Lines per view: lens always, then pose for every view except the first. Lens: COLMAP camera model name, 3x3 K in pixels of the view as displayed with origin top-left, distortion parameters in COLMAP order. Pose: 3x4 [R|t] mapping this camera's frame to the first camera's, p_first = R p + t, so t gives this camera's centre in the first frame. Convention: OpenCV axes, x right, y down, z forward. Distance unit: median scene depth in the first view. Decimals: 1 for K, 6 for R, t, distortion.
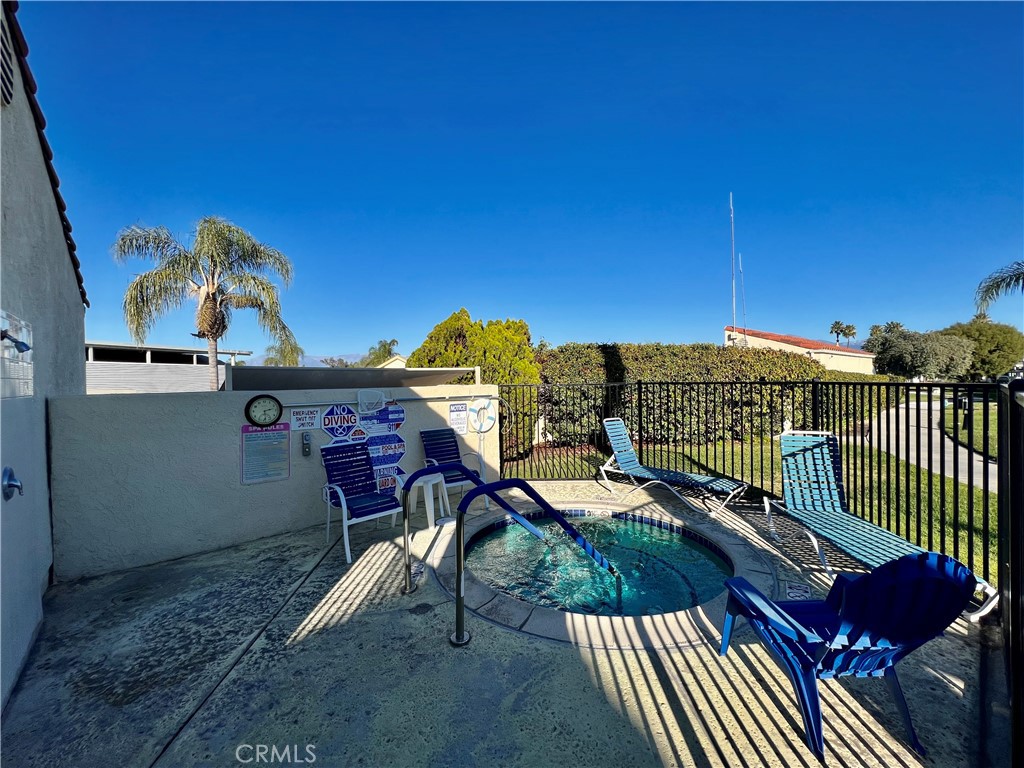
lens RADIAL K [[410.1, 0, 512.0], [0, 410.1, 384.0], [0, 0, 1]] dist [0.000371, 0.000026]
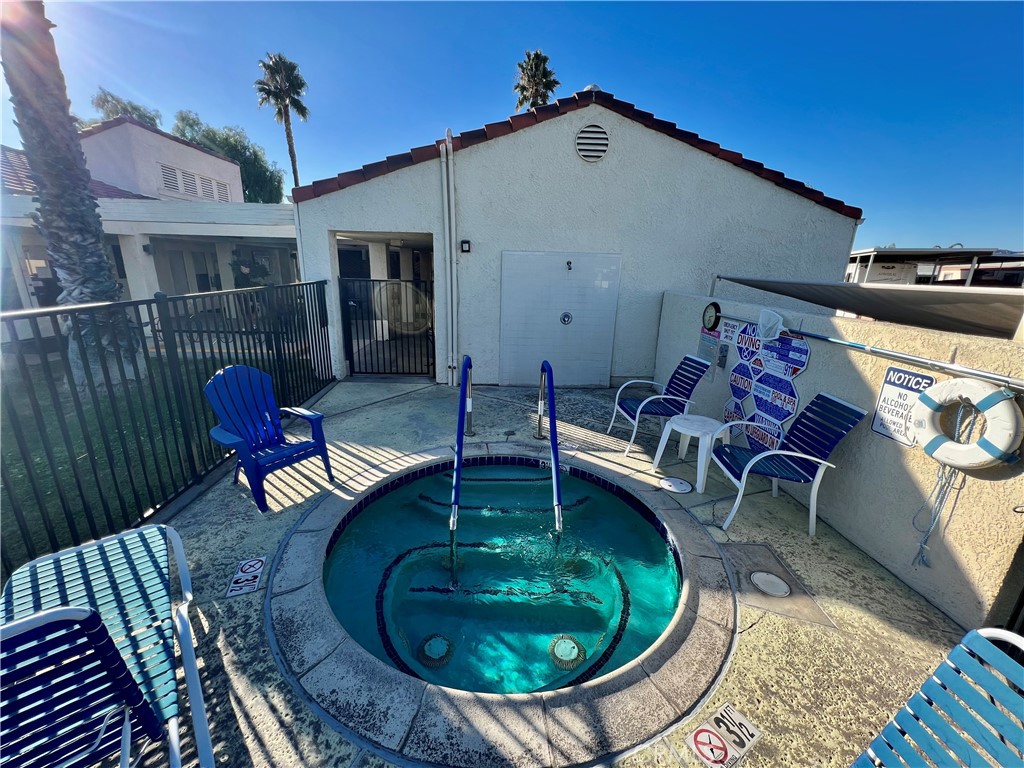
lens RADIAL K [[410.1, 0, 512.0], [0, 410.1, 384.0], [0, 0, 1]] dist [0.000371, 0.000026]
pose [[-0.619834, 0.216856, -0.754175, 0.579667], [-0.025570, 0.954967, 0.295608, -0.071563], [0.784316, 0.202512, -0.586376, 1.163545]]
